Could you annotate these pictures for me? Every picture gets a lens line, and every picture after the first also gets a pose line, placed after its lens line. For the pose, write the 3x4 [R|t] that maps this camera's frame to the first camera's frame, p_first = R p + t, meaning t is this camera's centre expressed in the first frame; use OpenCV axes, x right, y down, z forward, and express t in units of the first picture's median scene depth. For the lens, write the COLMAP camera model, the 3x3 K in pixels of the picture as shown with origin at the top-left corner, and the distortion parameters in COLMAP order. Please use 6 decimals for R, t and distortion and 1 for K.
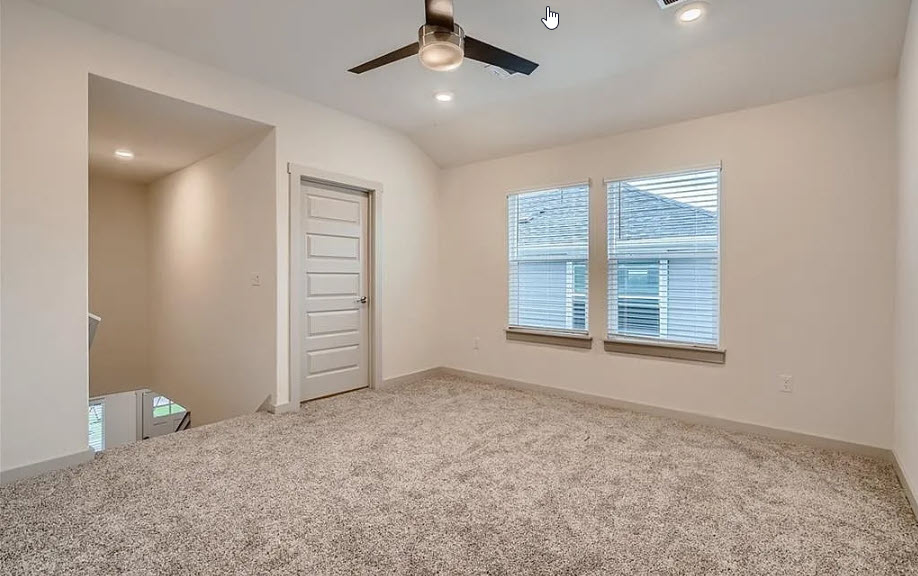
lens RADIAL K [[415.2, 0, 460.4], [0, 415.2, 282.7], [0, 0, 1]] dist [-0.000924, -0.000034]
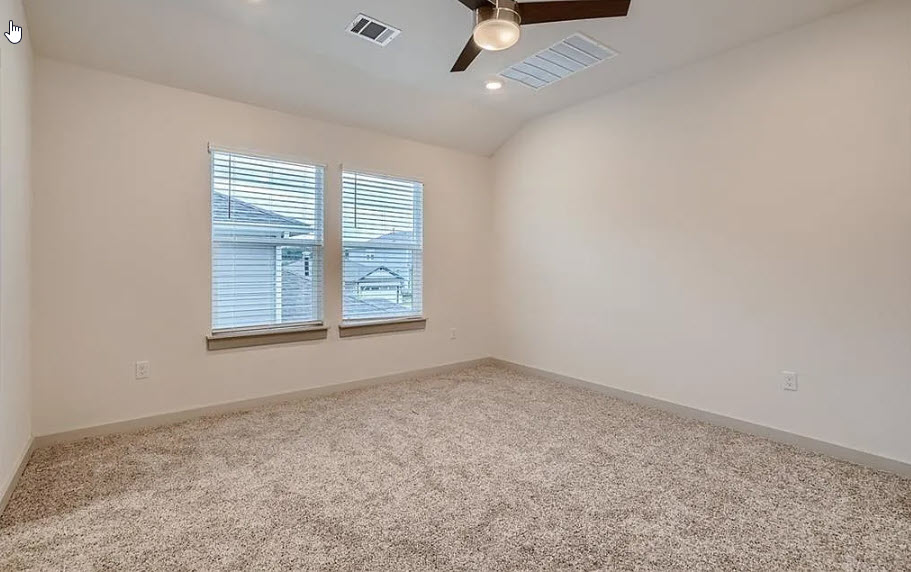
lens RADIAL K [[412.1, 0, 459.4], [0, 412.1, 264.1], [0, 0, 1]] dist [-0.000924, -0.000034]
pose [[0.227294, 0.004922, 0.973814, -0.570742], [0.009331, 0.999930, -0.007232, -0.003424], [-0.973781, 0.010731, 0.227233, 0.504026]]
